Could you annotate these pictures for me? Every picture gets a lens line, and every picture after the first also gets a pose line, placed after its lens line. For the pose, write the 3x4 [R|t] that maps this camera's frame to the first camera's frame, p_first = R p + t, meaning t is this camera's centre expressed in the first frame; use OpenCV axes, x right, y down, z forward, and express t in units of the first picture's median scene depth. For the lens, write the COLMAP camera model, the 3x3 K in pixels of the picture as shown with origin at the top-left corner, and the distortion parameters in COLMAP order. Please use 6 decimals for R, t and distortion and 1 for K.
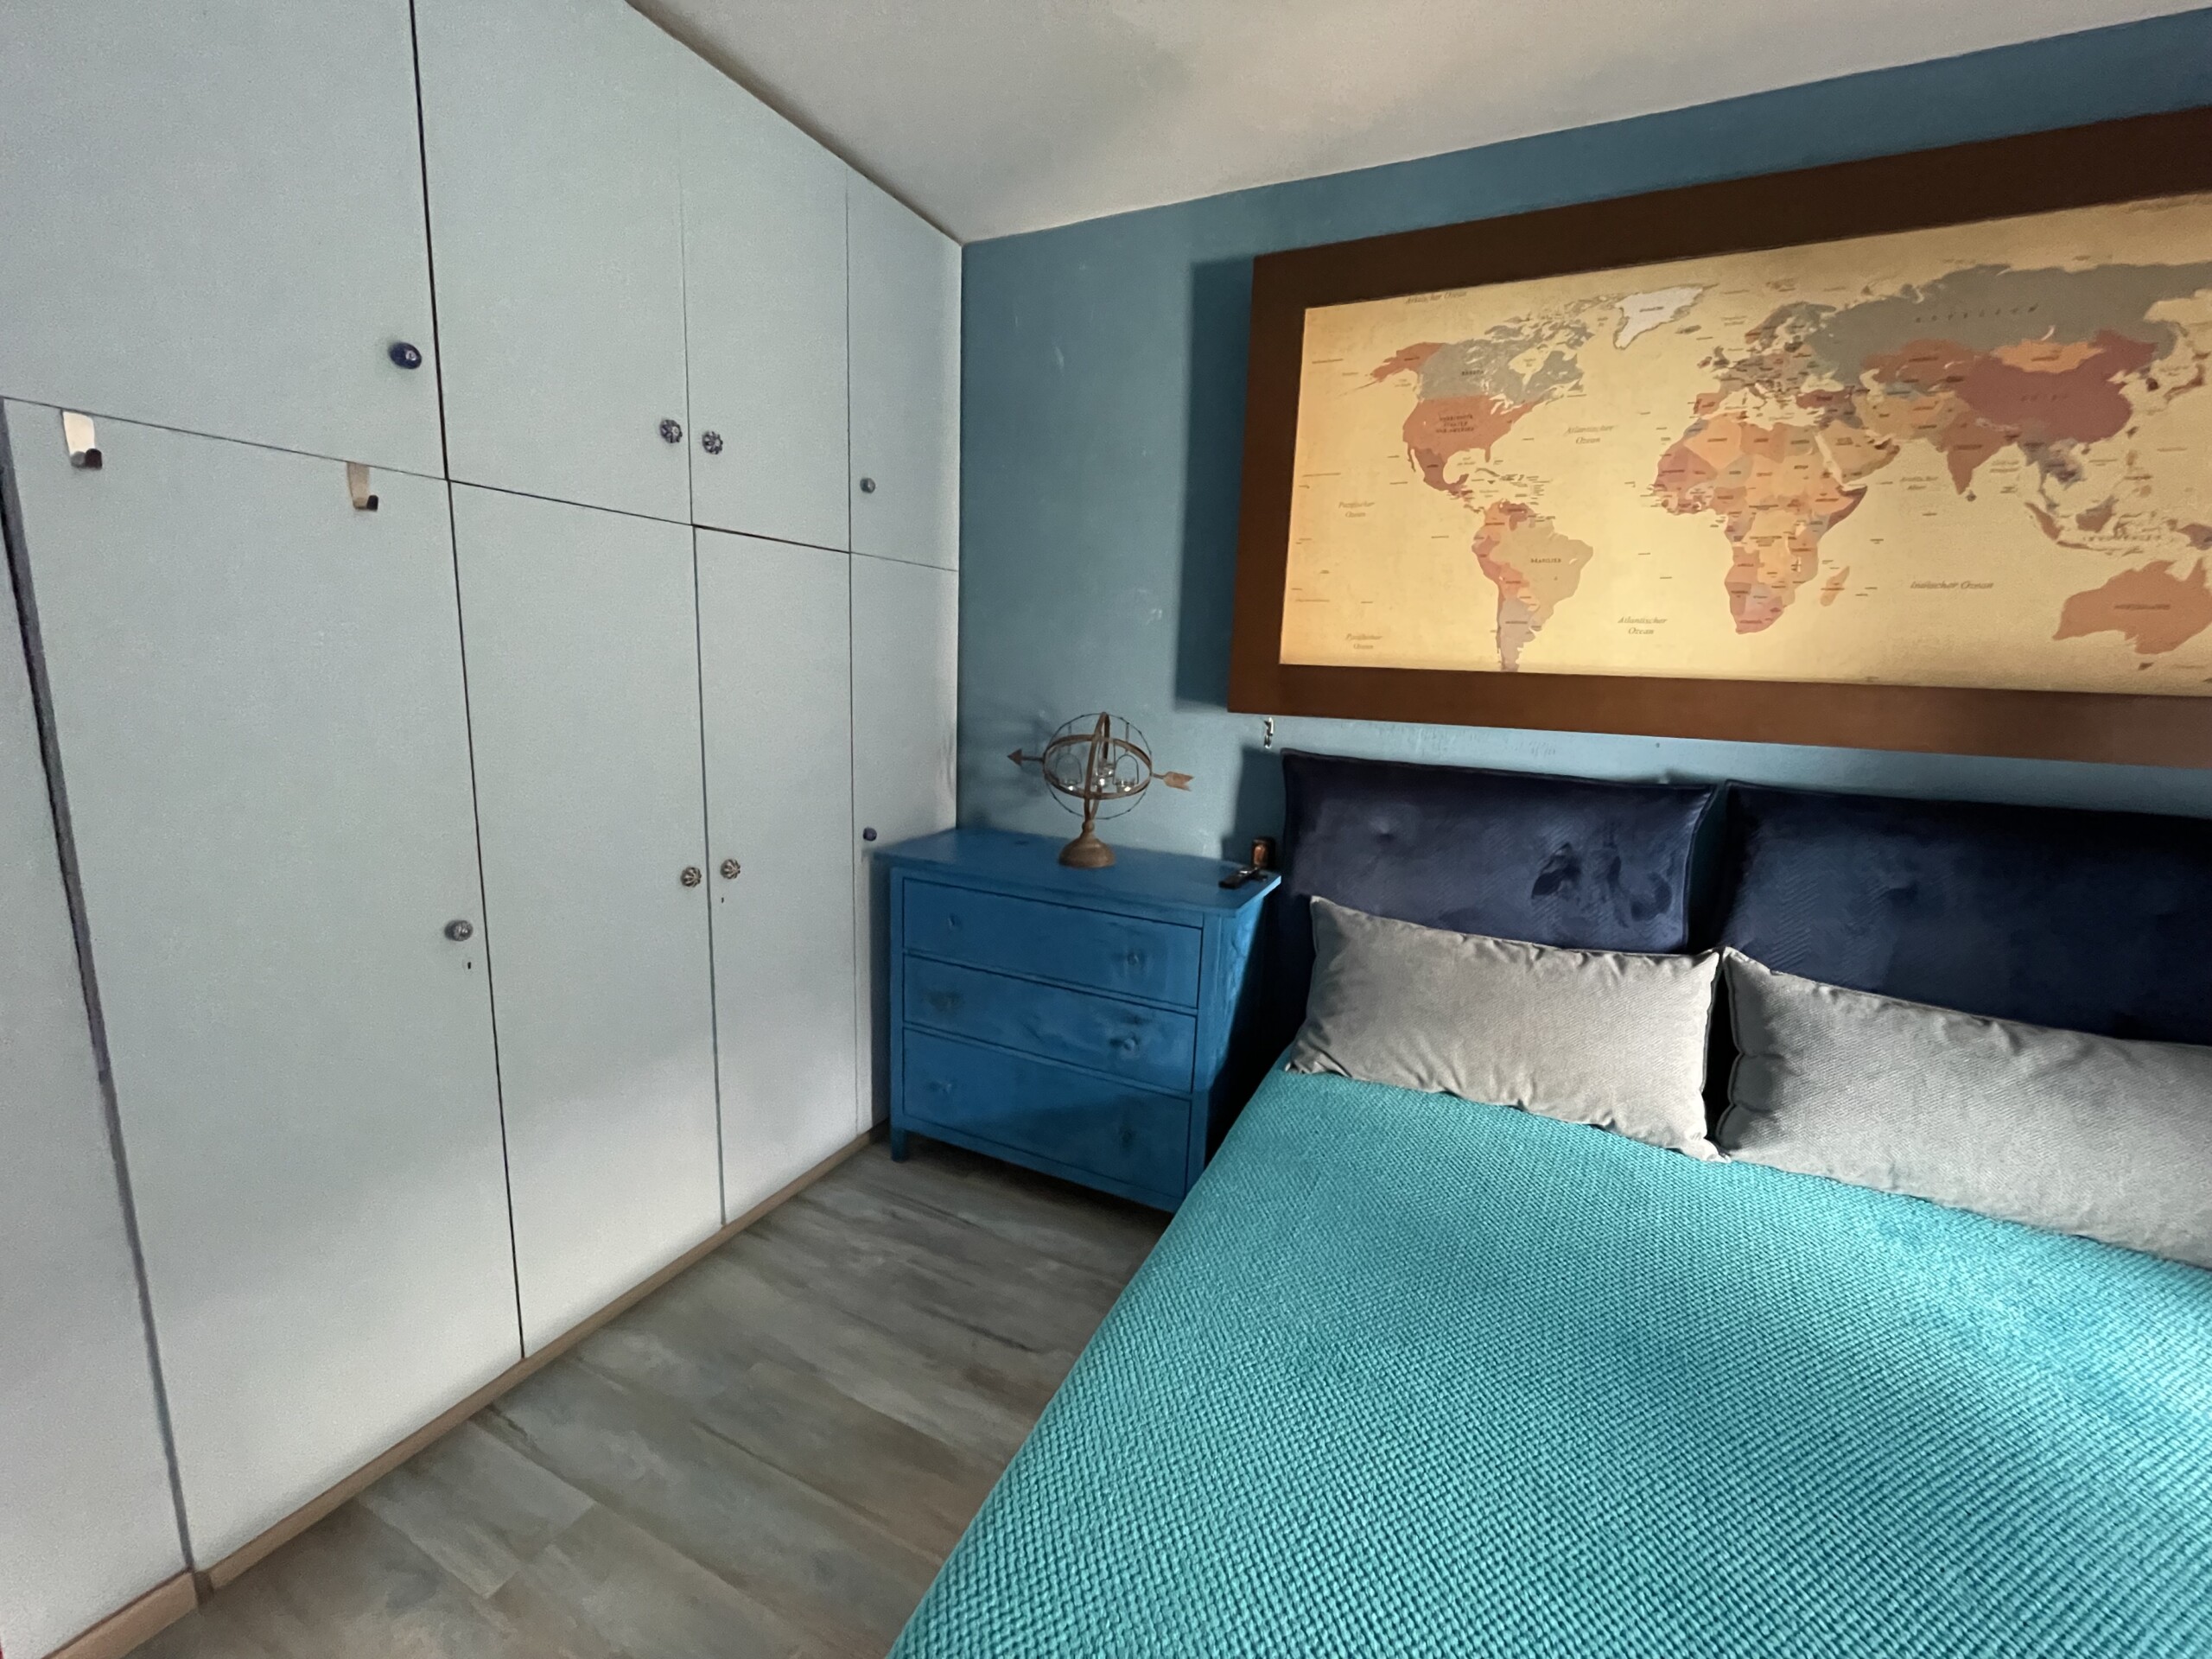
lens RADIAL K [[896.7, 0, 1105.2], [0, 896.7, 823.3], [0, 0, 1]] dist [-0.005052, 0.000419]
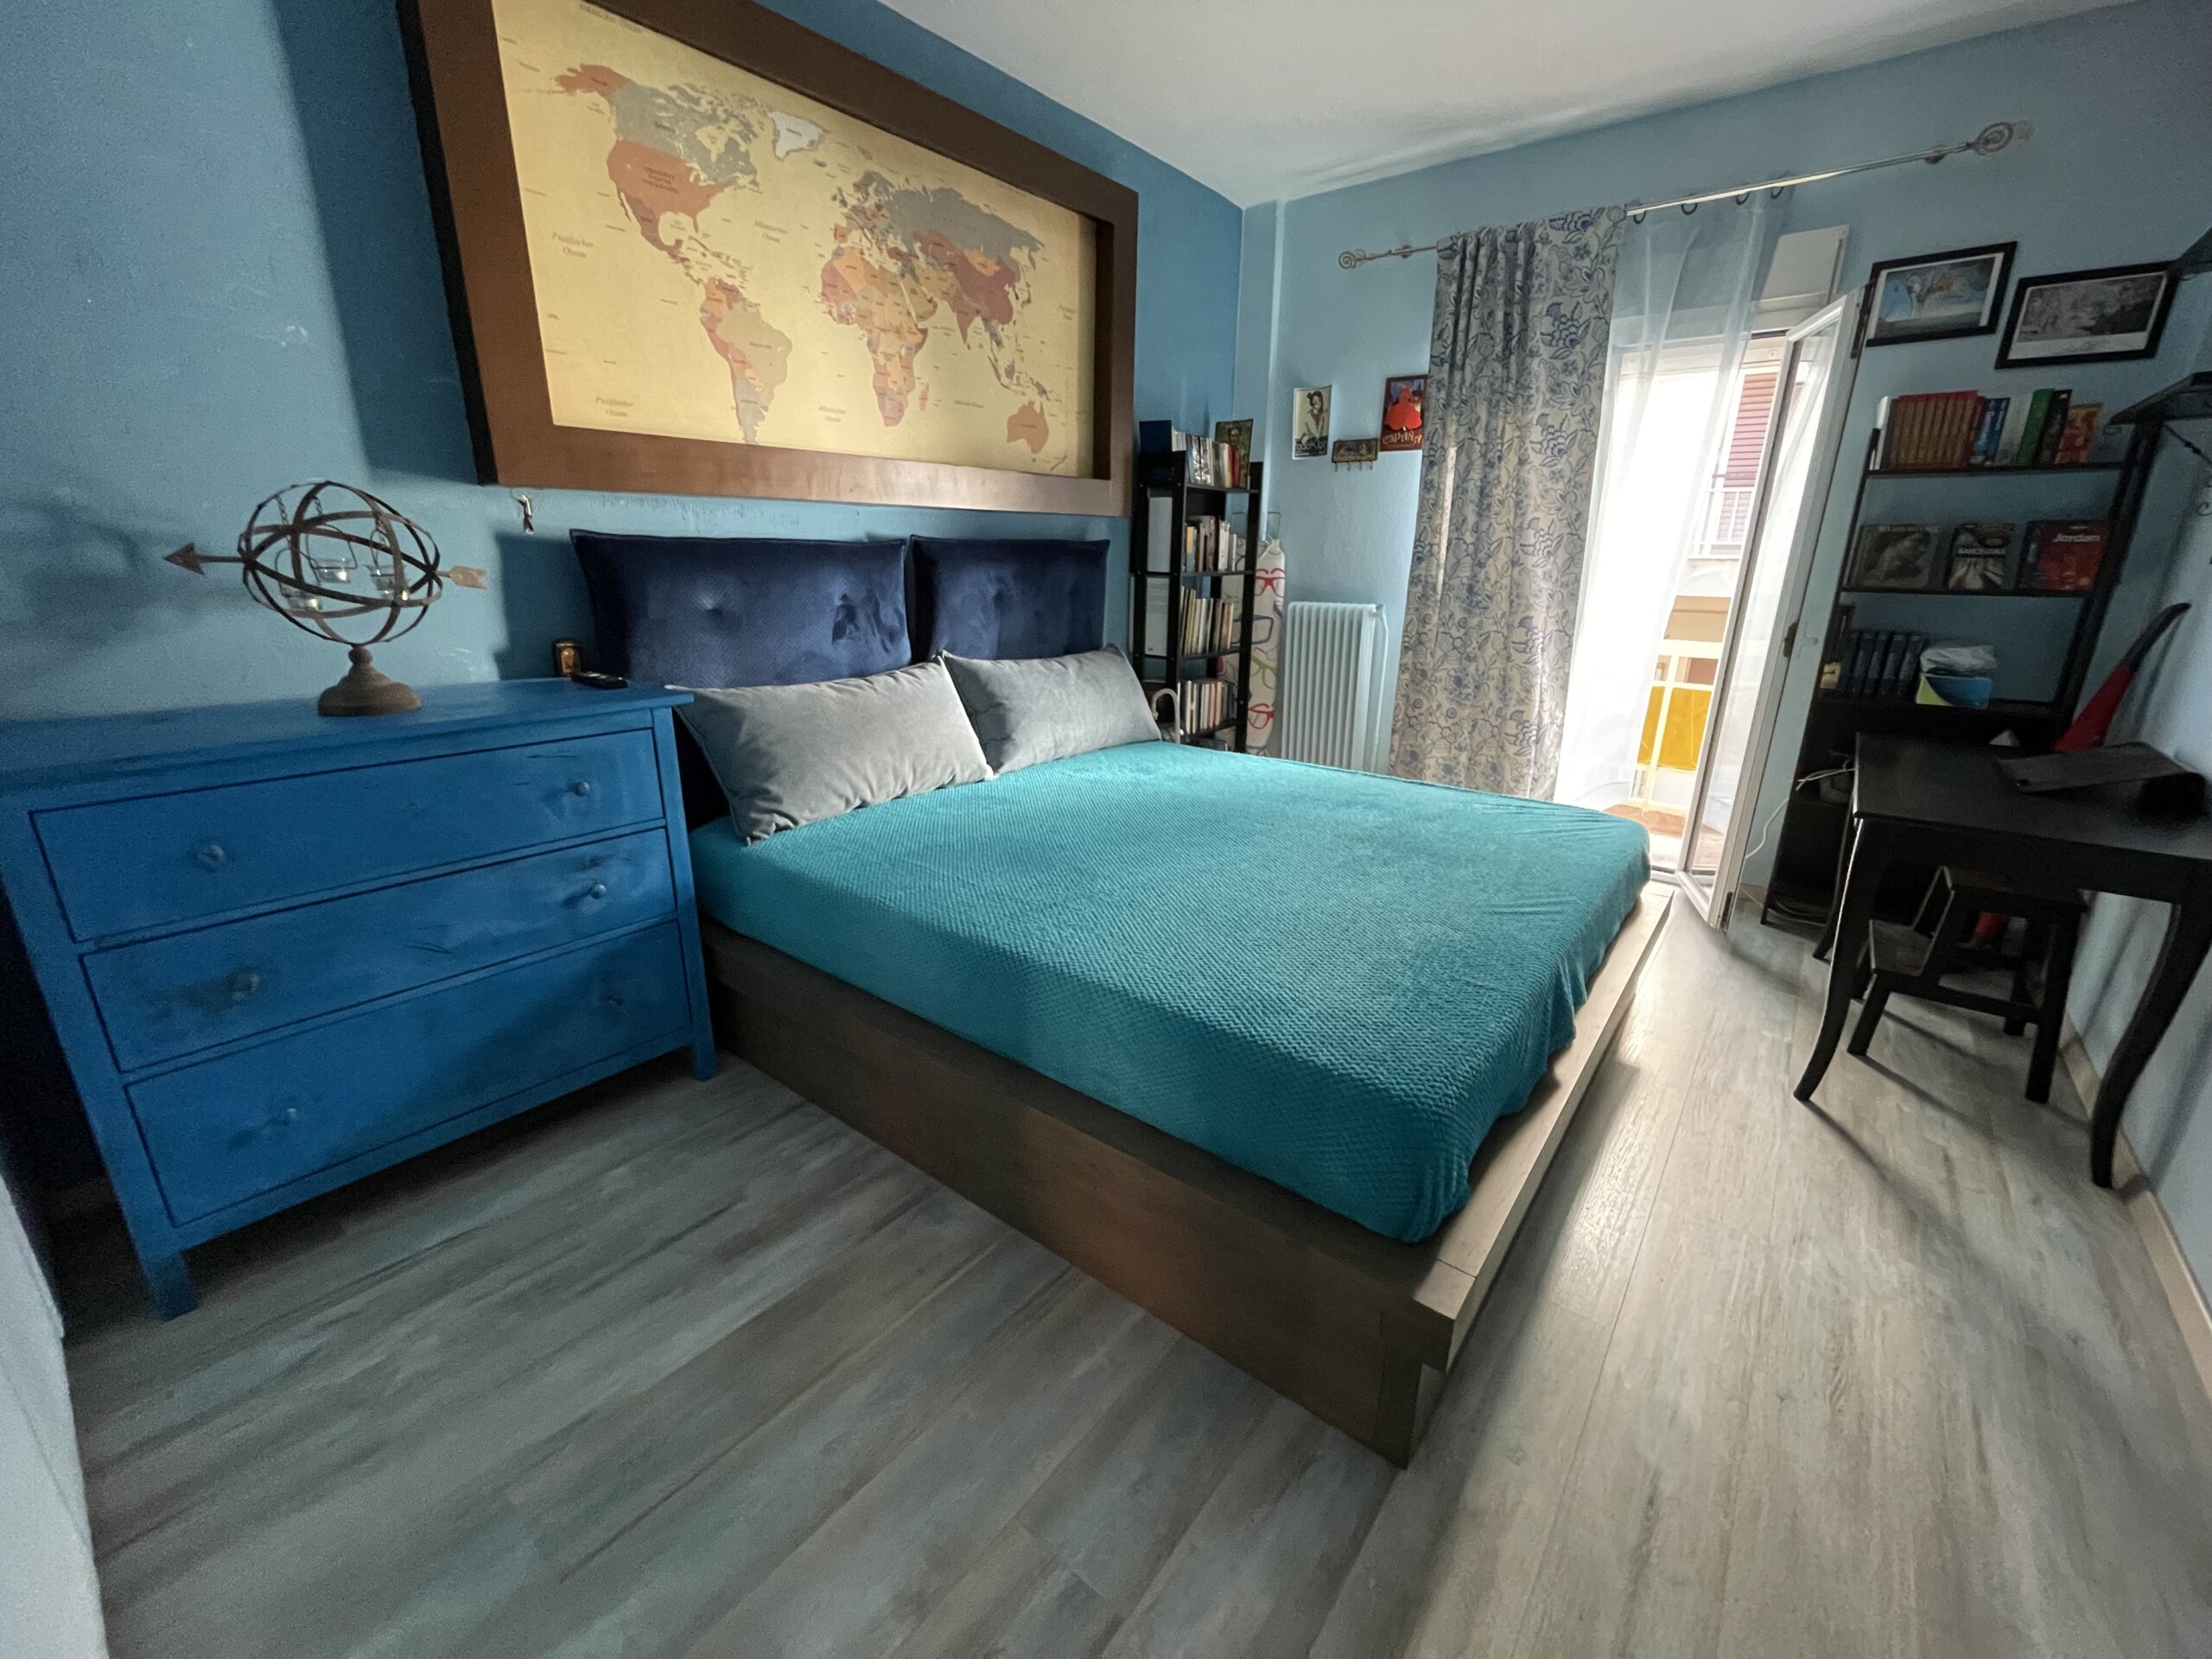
lens RADIAL K [[896.7, 0, 1103.5], [0, 896.7, 826.2], [0, 0, 1]] dist [-0.005052, 0.000419]
pose [[0.235836, -0.318861, 0.917992, -0.663859], [0.172159, 0.943405, 0.283460, 0.035874], [-0.956422, 0.091190, 0.277384, 0.337562]]
